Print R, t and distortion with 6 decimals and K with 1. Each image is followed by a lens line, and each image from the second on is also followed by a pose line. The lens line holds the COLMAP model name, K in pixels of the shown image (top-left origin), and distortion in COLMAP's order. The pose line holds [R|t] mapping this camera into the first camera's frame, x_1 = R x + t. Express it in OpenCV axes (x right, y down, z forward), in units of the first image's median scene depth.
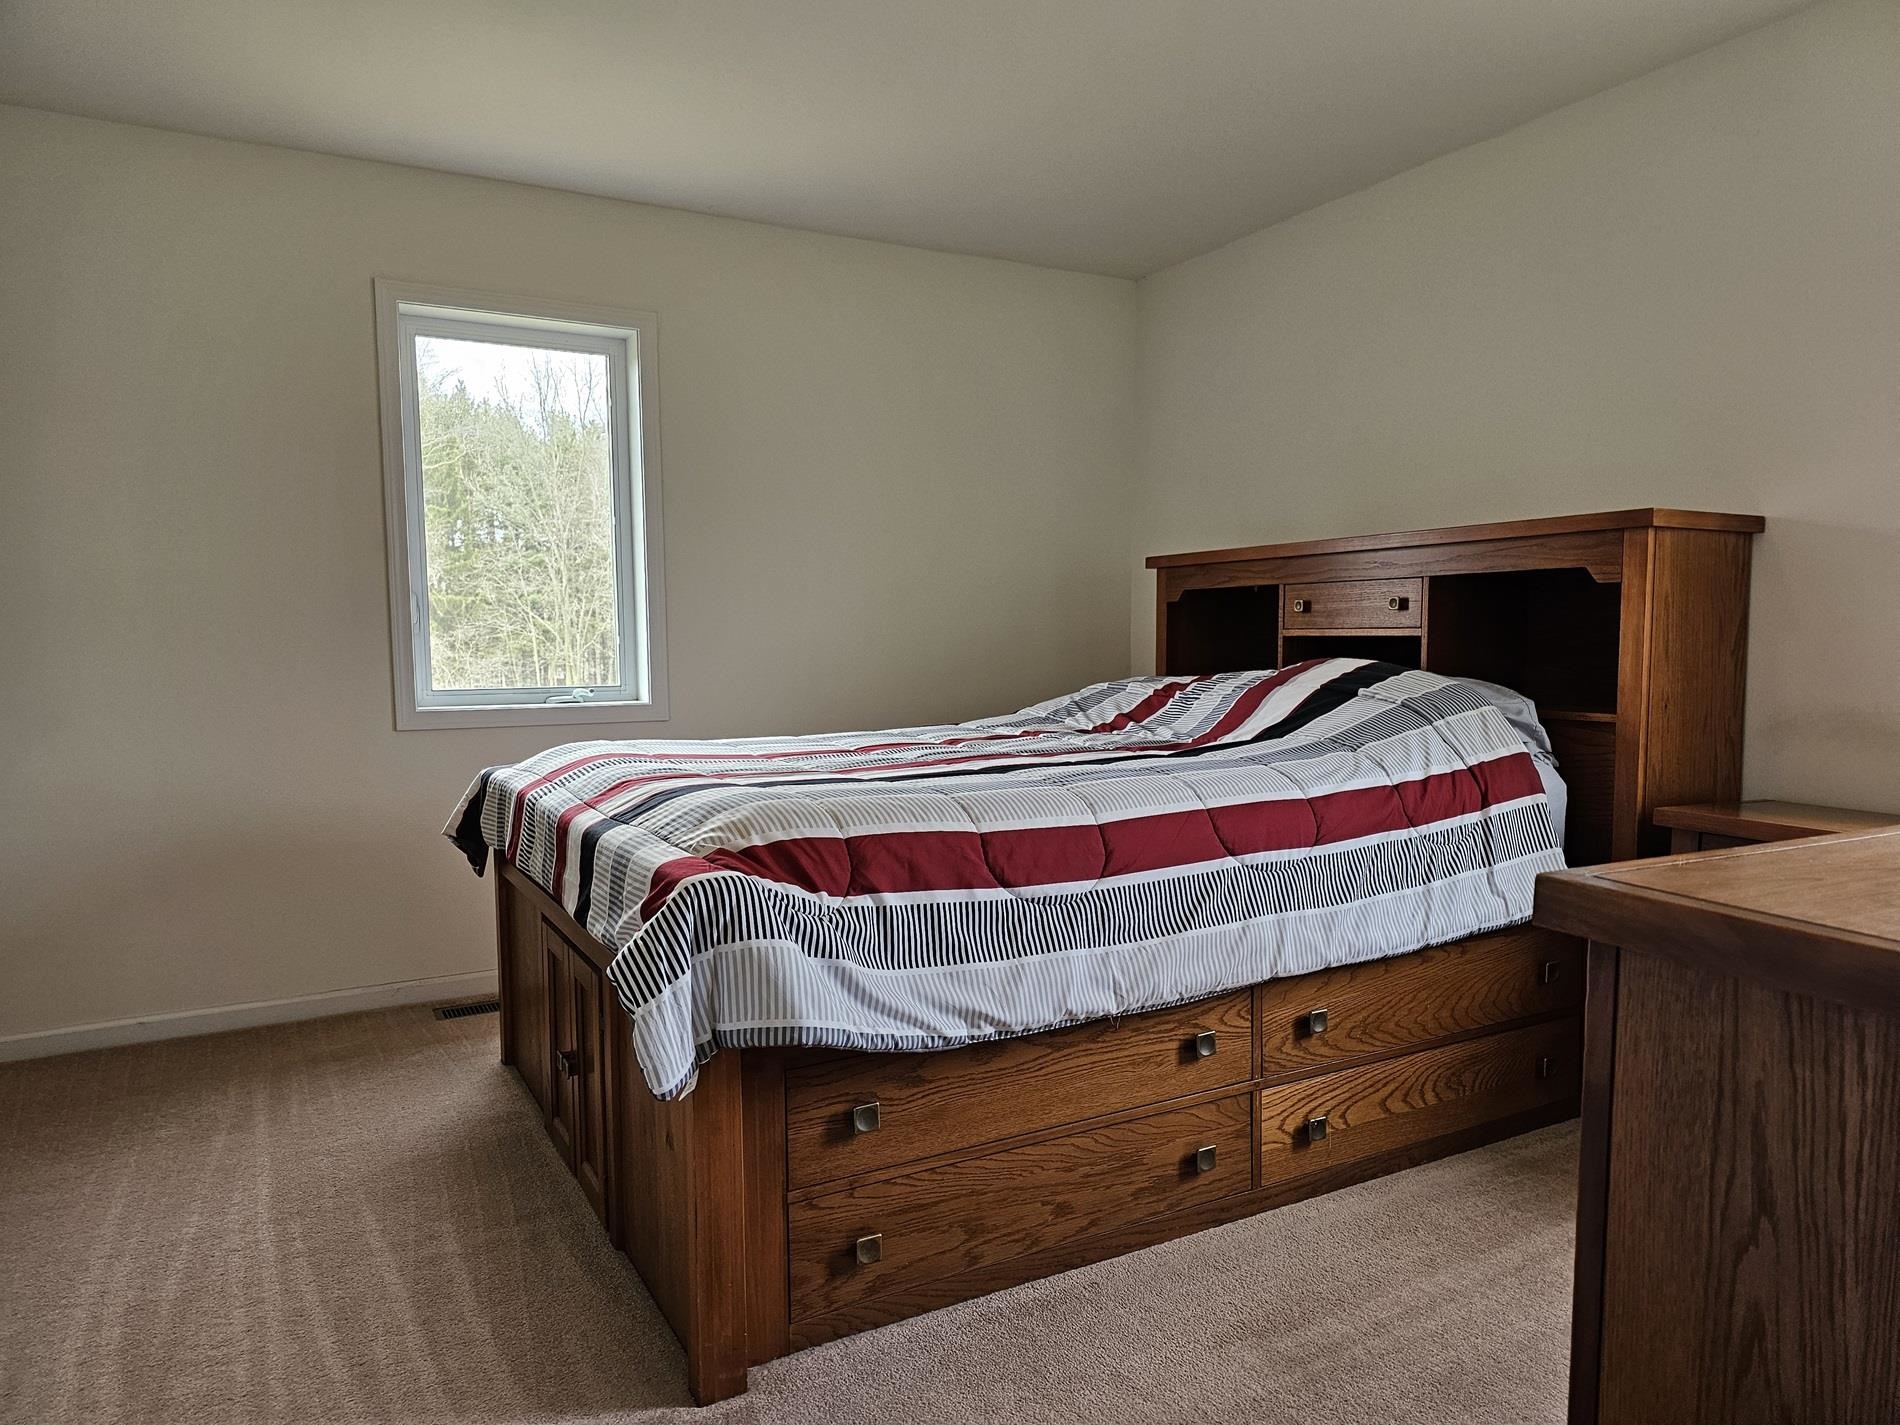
lens RADIAL K [[1270.4, 0, 944.0], [0, 1270.4, 718.0], [0, 0, 1]] dist [0.059783, -0.043429]
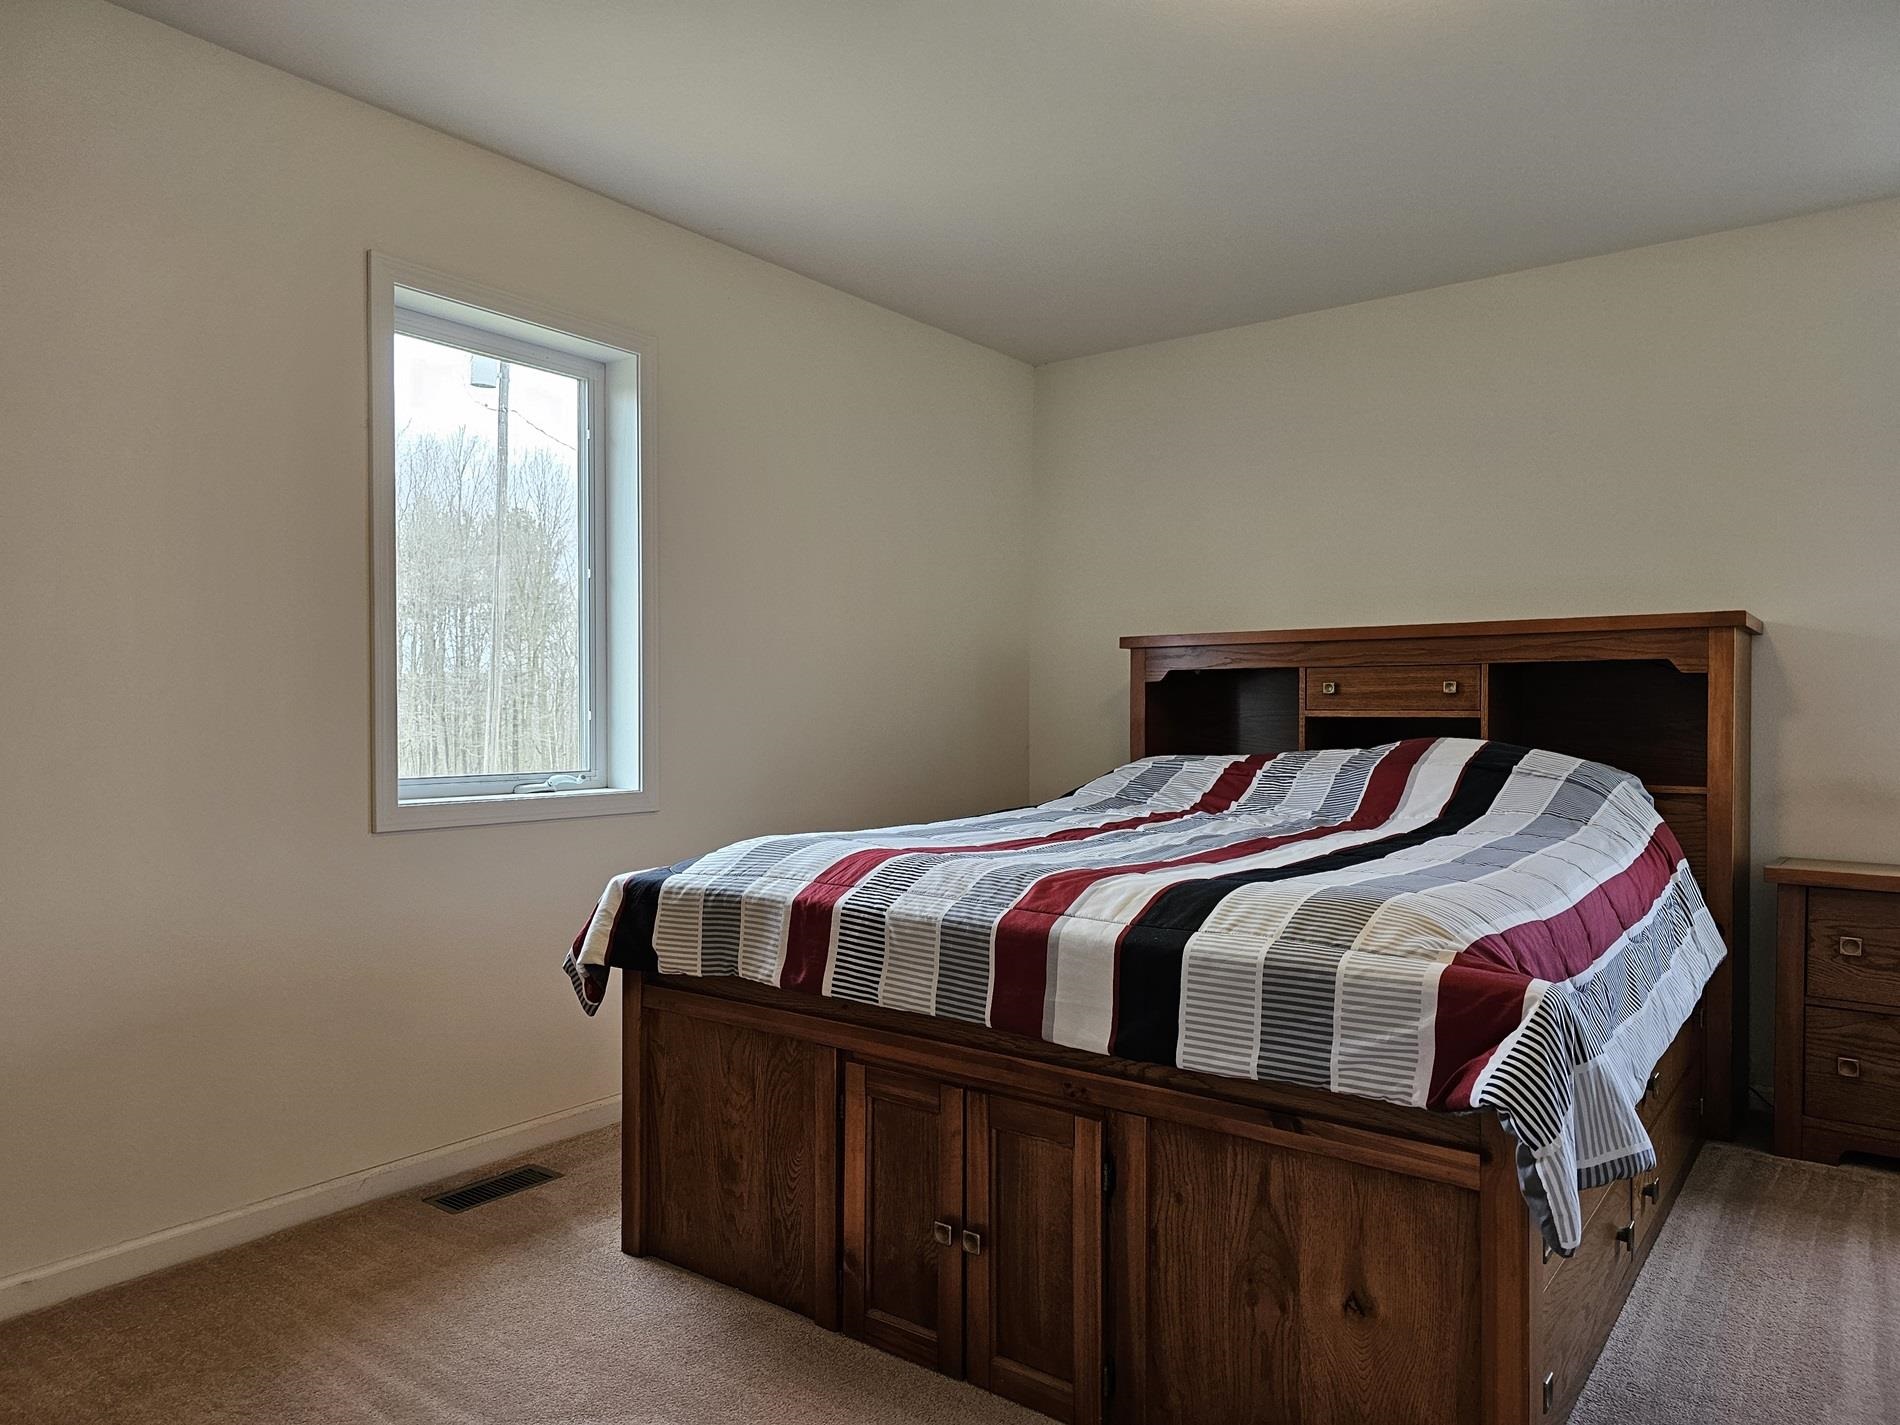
lens RADIAL K [[1270.4, 0, 946.2], [0, 1270.4, 715.4], [0, 0, 1]] dist [0.059783, -0.043429]
pose [[0.915131, 0.006906, 0.403098, -0.430702], [0.018927, 0.998015, -0.060067, -0.007953], [-0.402712, 0.062598, 0.913184, 0.163687]]
